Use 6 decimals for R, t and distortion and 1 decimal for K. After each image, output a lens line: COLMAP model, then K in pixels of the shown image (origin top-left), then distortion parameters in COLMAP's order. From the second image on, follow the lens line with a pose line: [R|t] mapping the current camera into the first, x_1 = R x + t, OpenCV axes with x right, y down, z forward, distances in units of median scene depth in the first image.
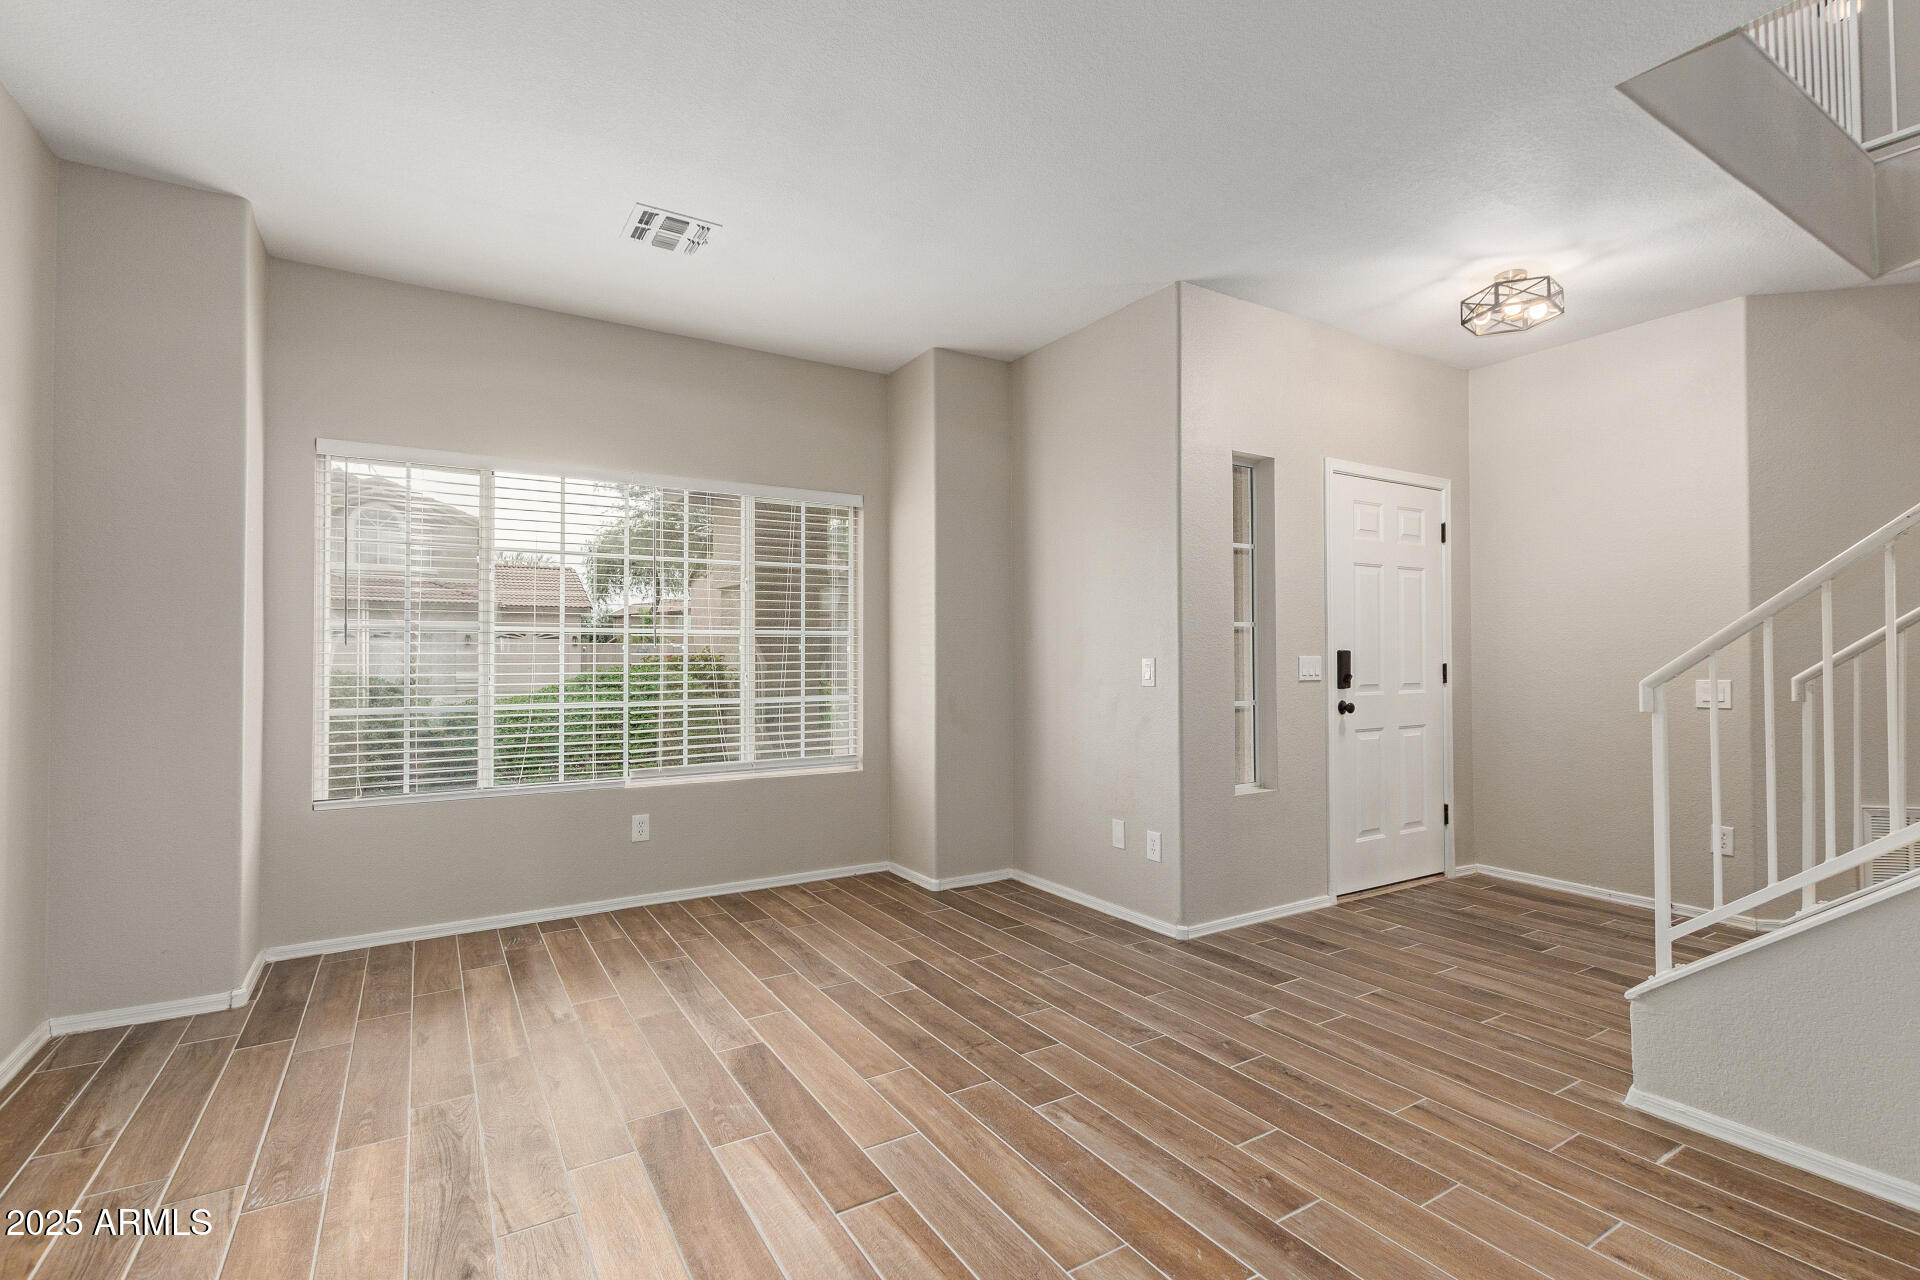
lens RADIAL K [[881.3, 0, 968.4], [0, 881.3, 643.5], [0, 0, 1]] dist [0.010004, -0.004254]
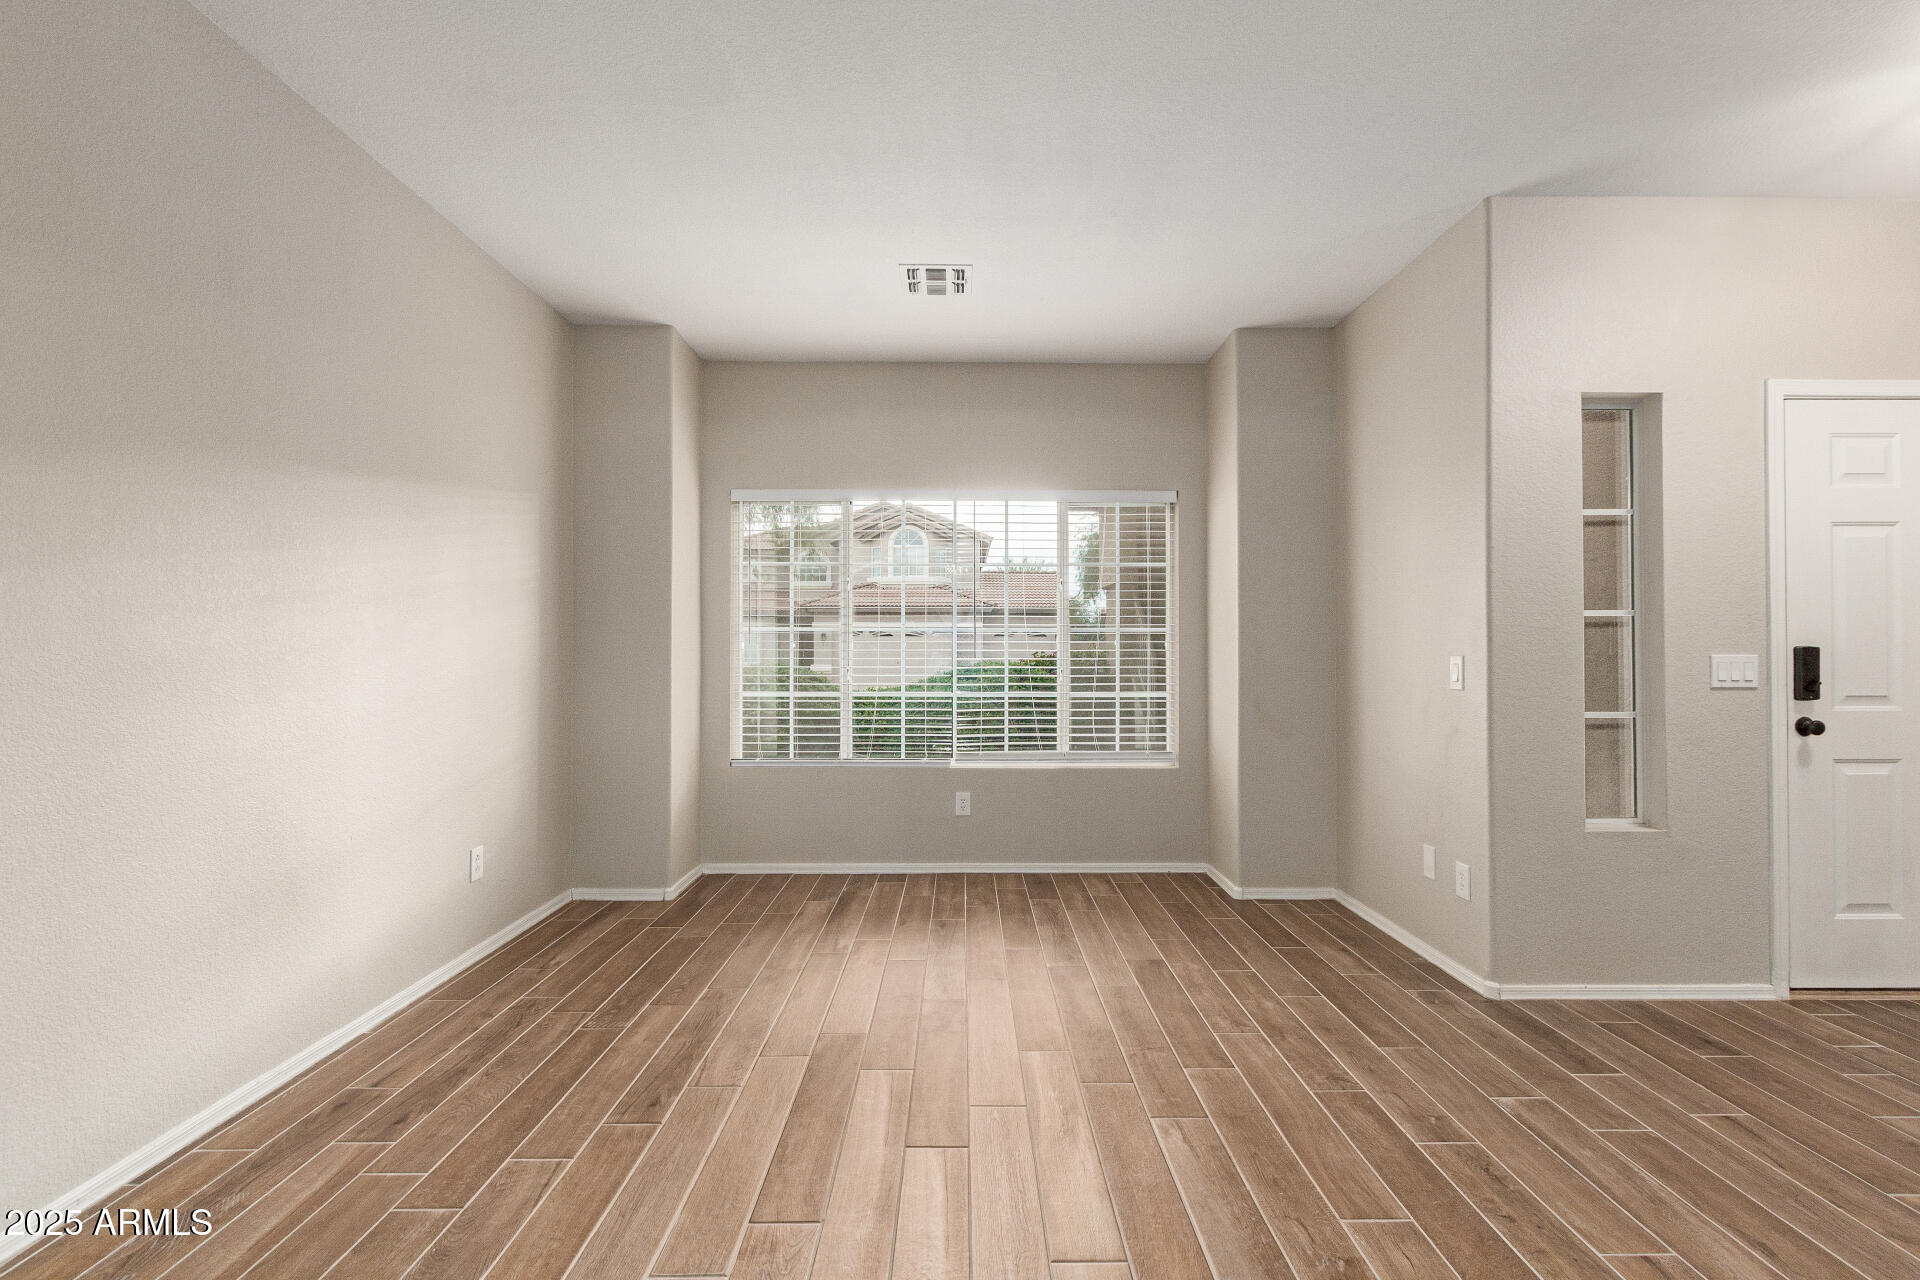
lens RADIAL K [[881.3, 0, 967.6], [0, 881.3, 643.7], [0, 0, 1]] dist [0.010004, -0.004254]
pose [[0.852589, -0.003219, -0.522571, 0.254299], [0.005129, 0.999984, 0.002208, 0.000520], [0.522556, -0.004563, 0.852593, 0.041998]]
